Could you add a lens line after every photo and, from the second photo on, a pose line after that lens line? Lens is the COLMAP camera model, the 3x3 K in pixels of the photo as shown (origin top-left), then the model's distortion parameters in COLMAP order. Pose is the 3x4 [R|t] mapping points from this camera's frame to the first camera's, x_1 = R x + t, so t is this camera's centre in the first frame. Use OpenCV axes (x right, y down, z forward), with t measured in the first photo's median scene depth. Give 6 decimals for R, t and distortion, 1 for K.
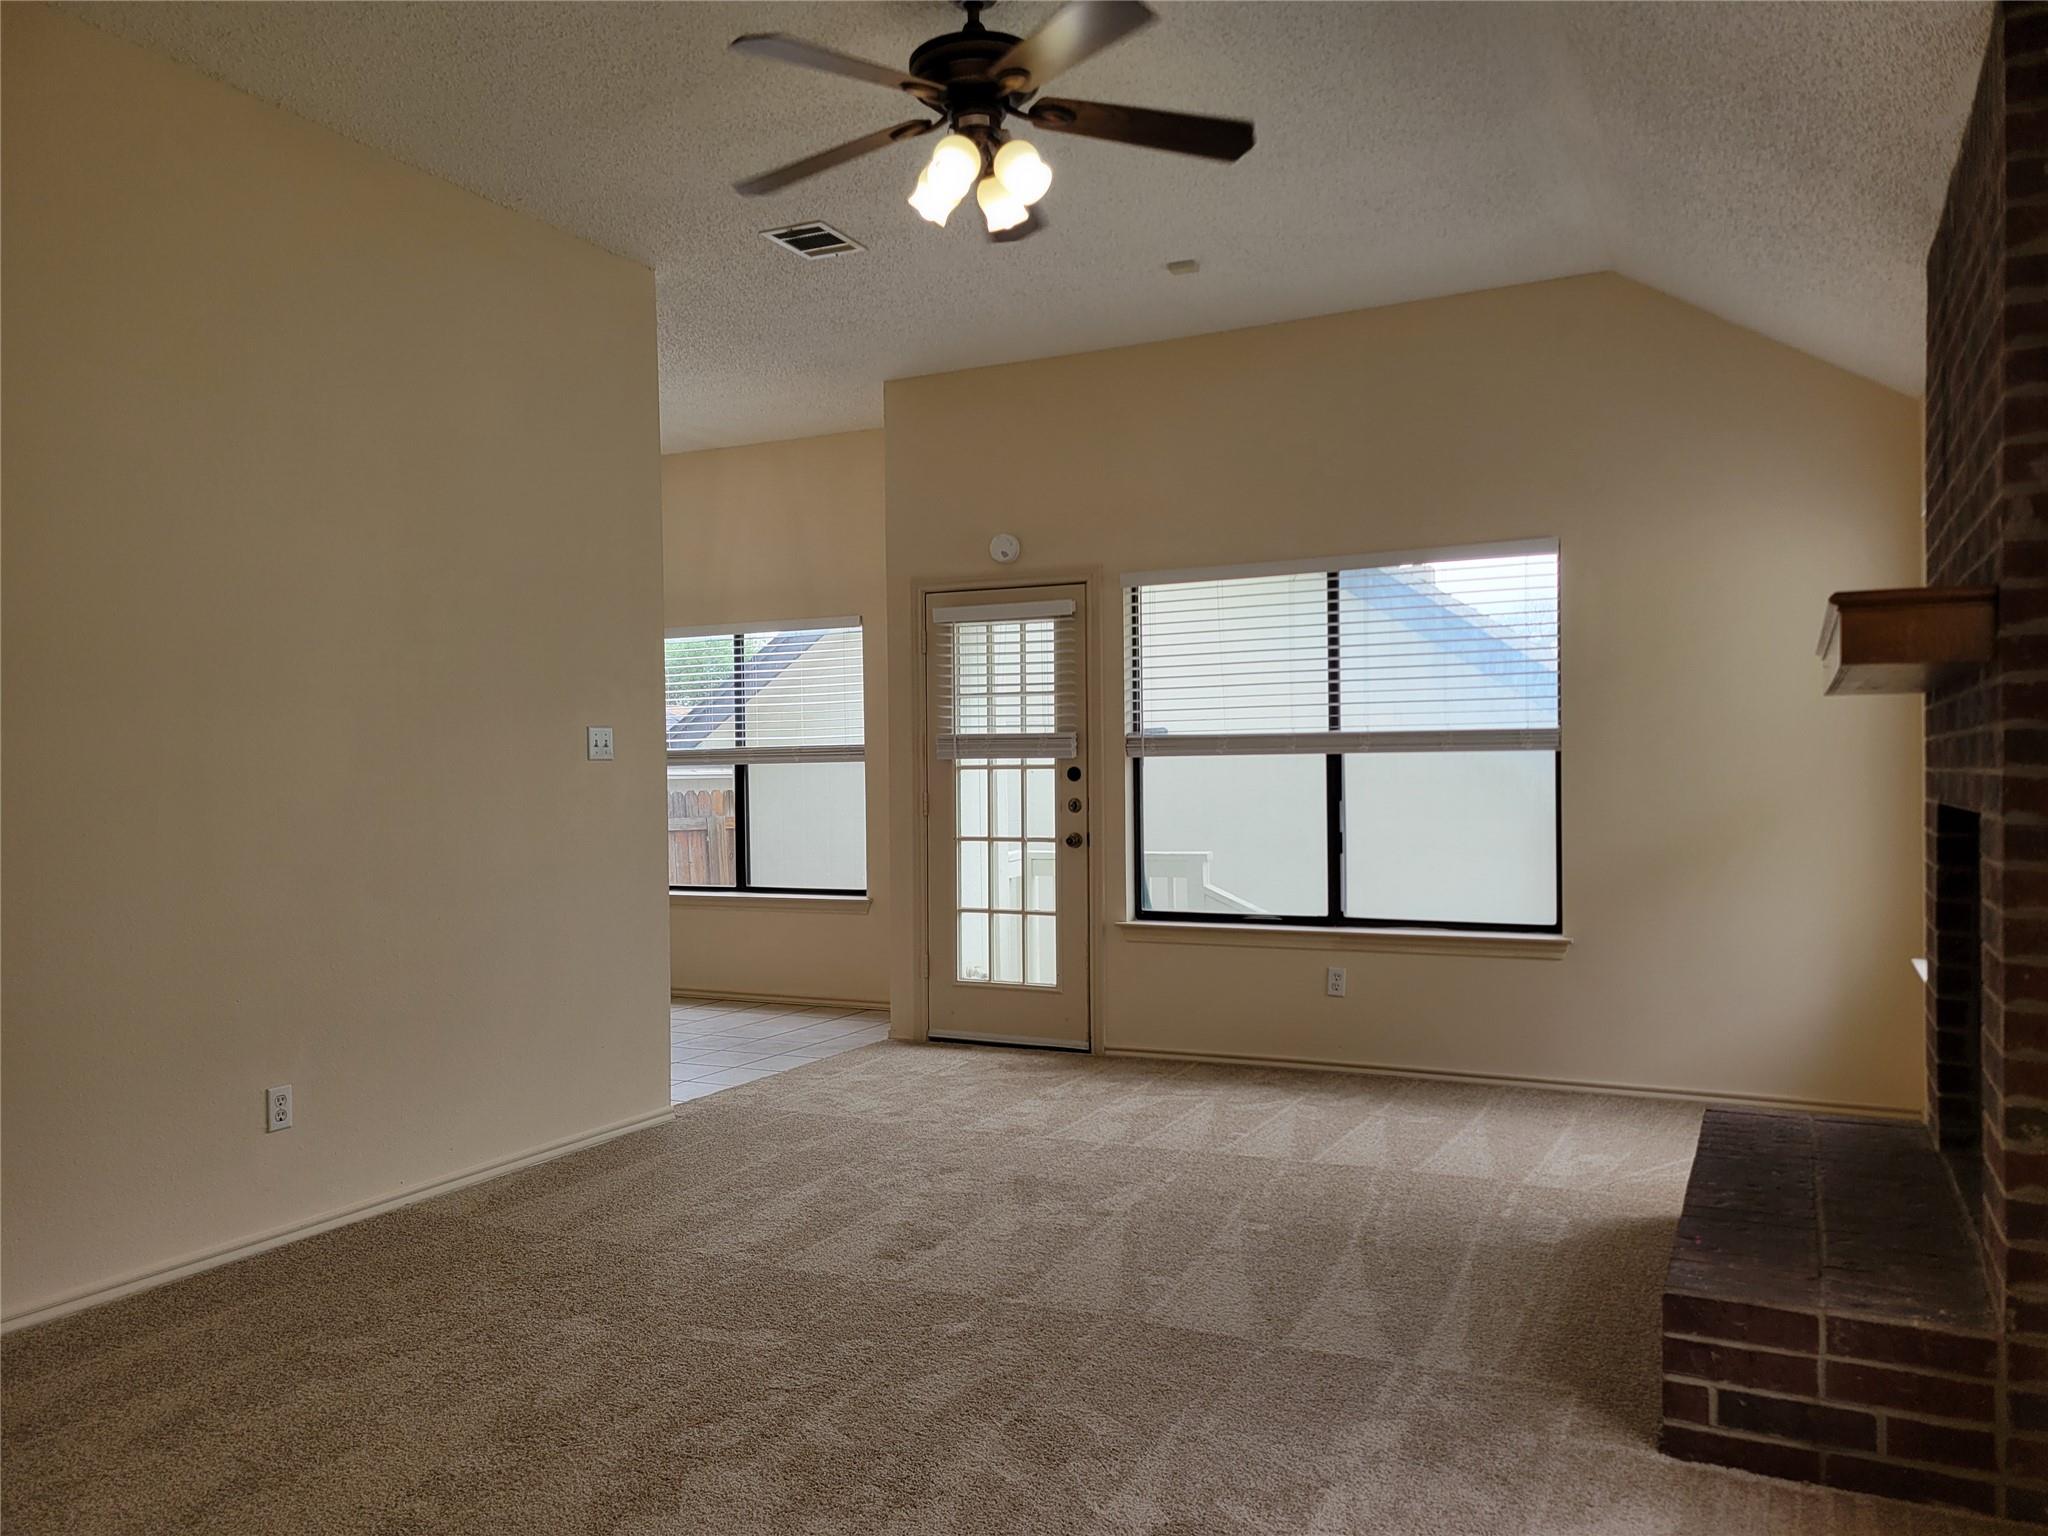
lens RADIAL K [[1504.2, 0, 1031.9], [0, 1504.2, 774.6], [0, 0, 1]] dist [0.037431, -0.024234]
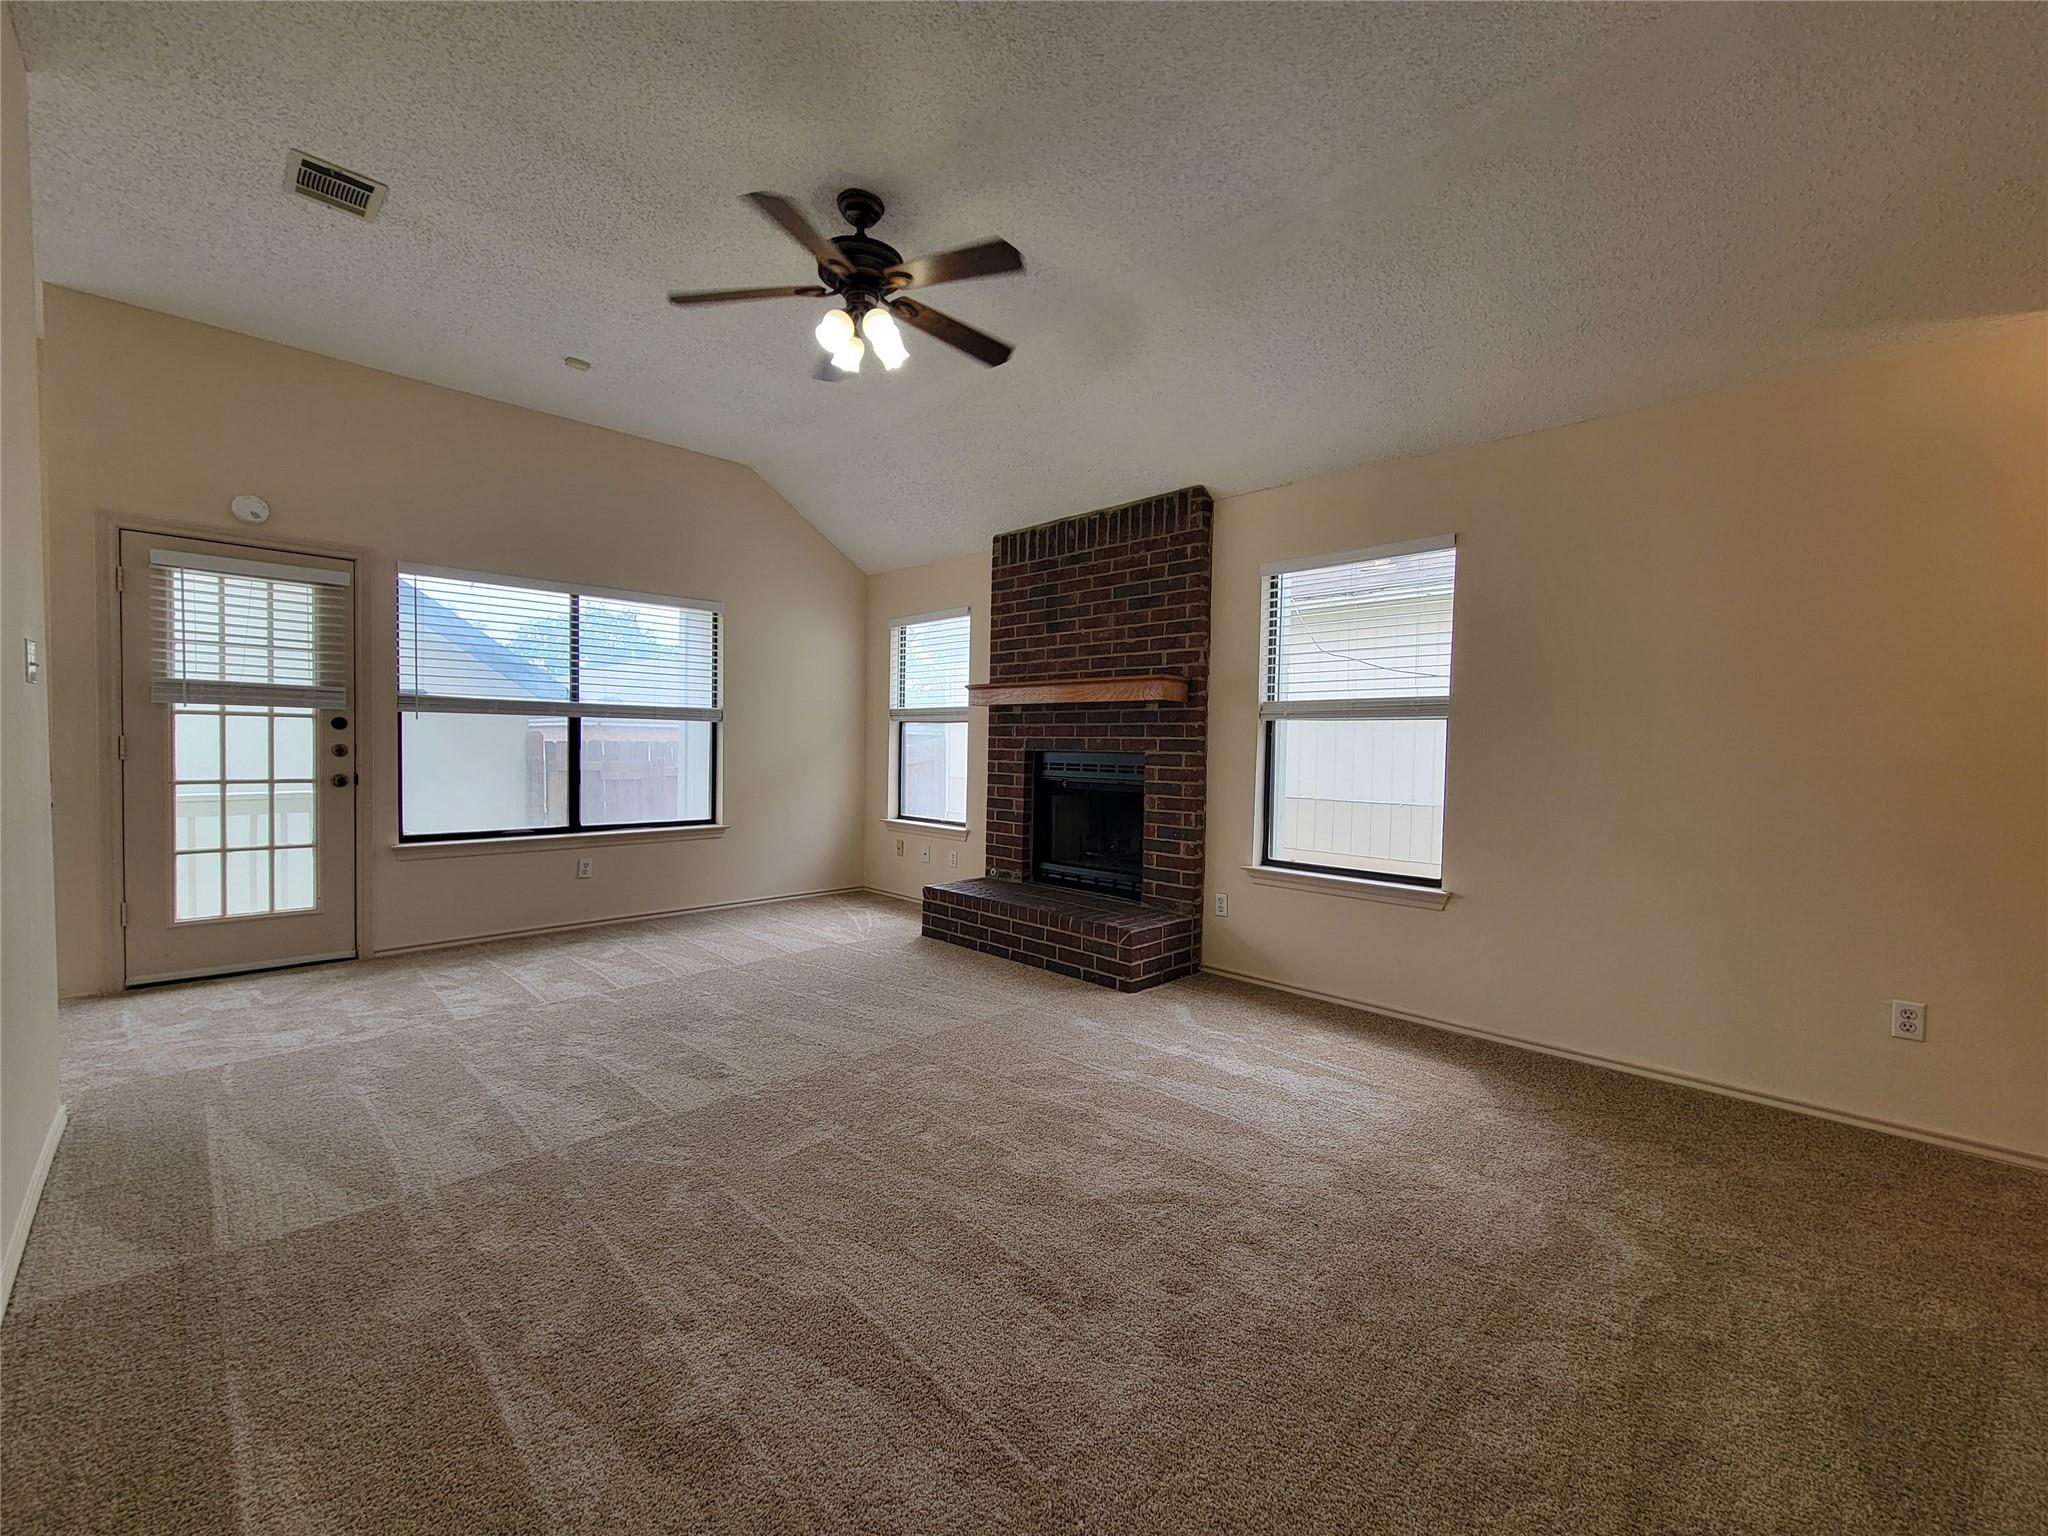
lens RADIAL K [[834.2, 0, 1044.4], [0, 834.2, 771.2], [0, 0, 1]] dist [0.001522, -0.000382]
pose [[0.304551, -0.015246, 0.952374, -0.419610], [-0.022866, 0.999467, 0.023312, 0.009097], [-0.952222, -0.028876, 0.304040, 0.286299]]
